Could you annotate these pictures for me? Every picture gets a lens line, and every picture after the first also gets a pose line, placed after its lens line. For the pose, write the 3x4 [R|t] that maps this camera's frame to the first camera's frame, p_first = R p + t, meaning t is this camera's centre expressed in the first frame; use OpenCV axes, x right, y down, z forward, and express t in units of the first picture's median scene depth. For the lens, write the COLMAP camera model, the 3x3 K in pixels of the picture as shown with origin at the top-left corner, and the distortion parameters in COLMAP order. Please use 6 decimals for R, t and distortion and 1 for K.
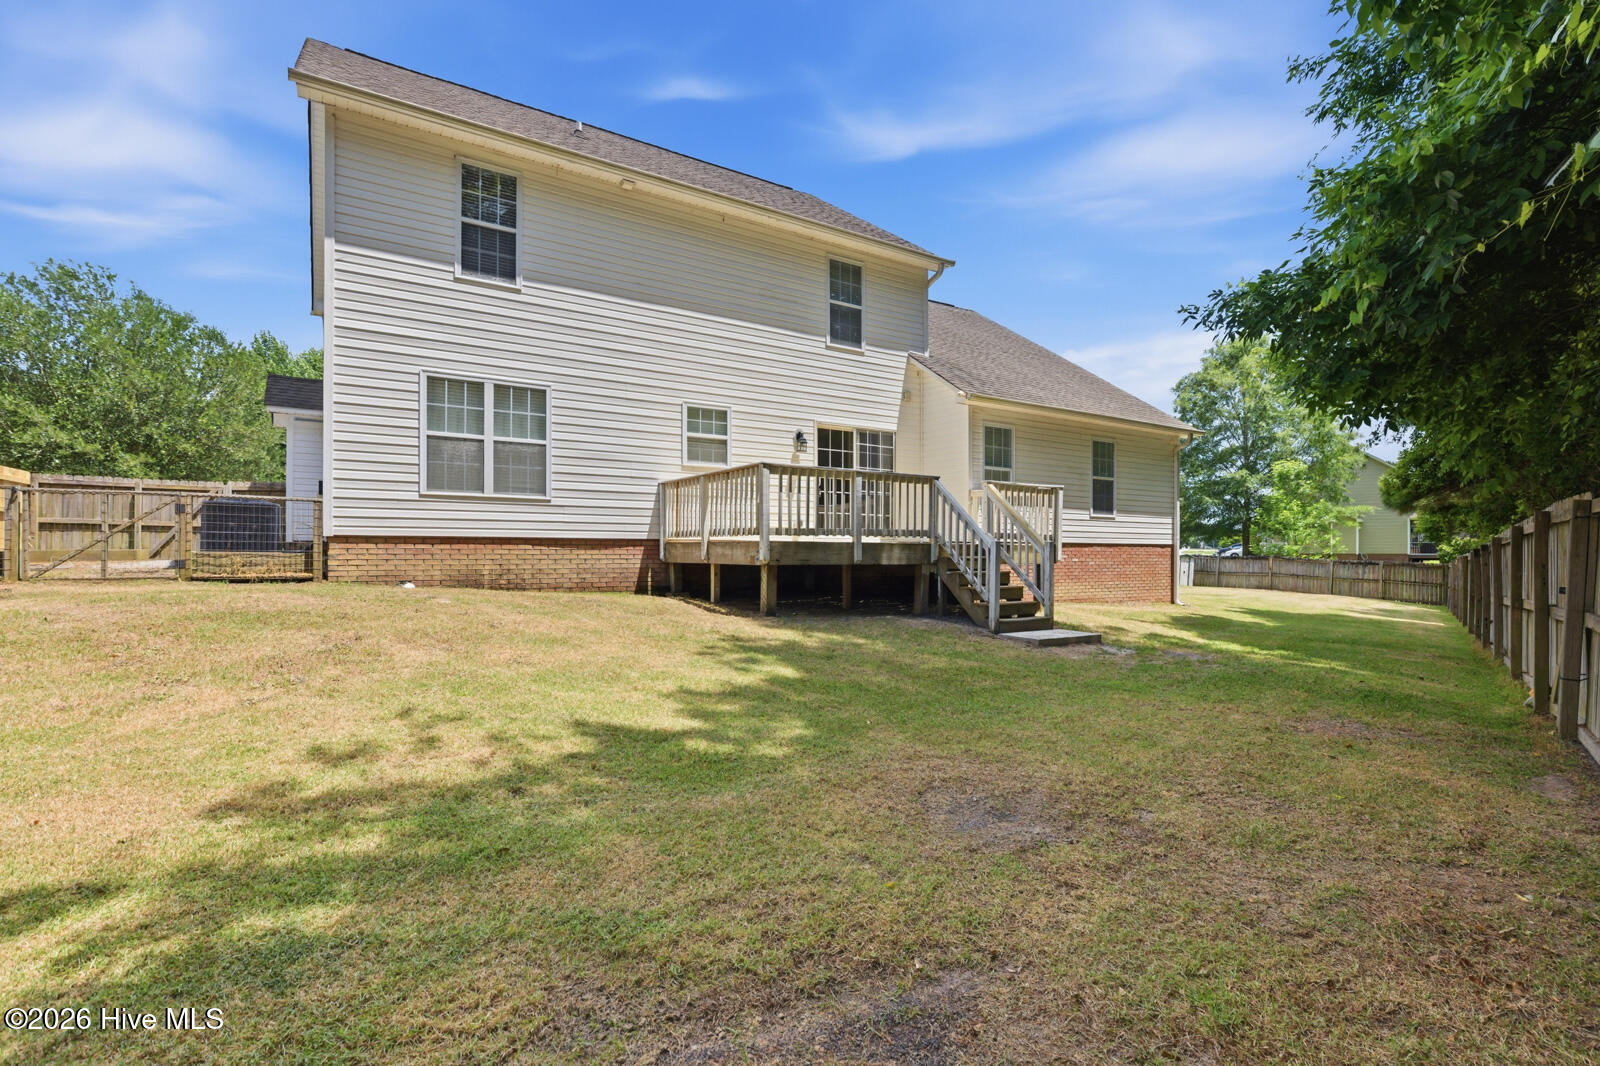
lens RADIAL K [[727.9, 0, 805.8], [0, 727.9, 549.7], [0, 0, 1]] dist [0.001858, -0.000318]
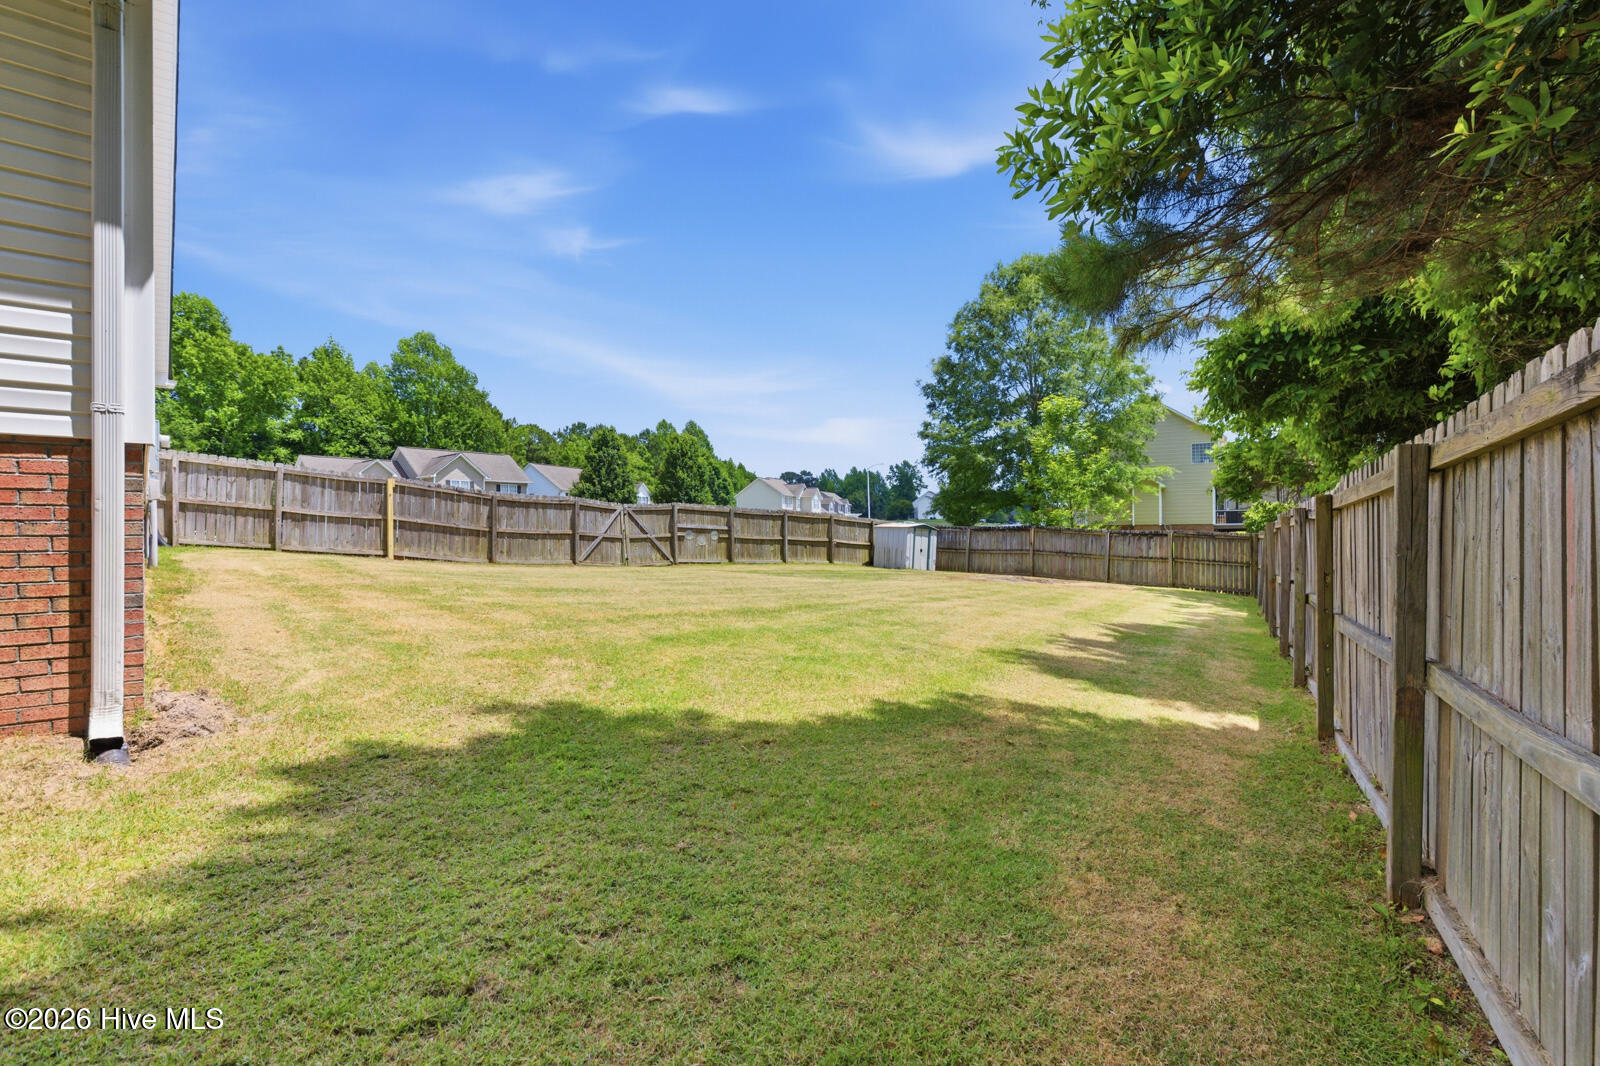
lens RADIAL K [[727.9, 0, 797.6], [0, 727.9, 529.8], [0, 0, 1]] dist [0.001858, -0.000318]
pose [[0.986252, -0.011599, 0.164838, 0.287923], [0.011569, 0.999932, 0.001147, 0.008621], [-0.164840, 0.000776, 0.986320, 0.332570]]
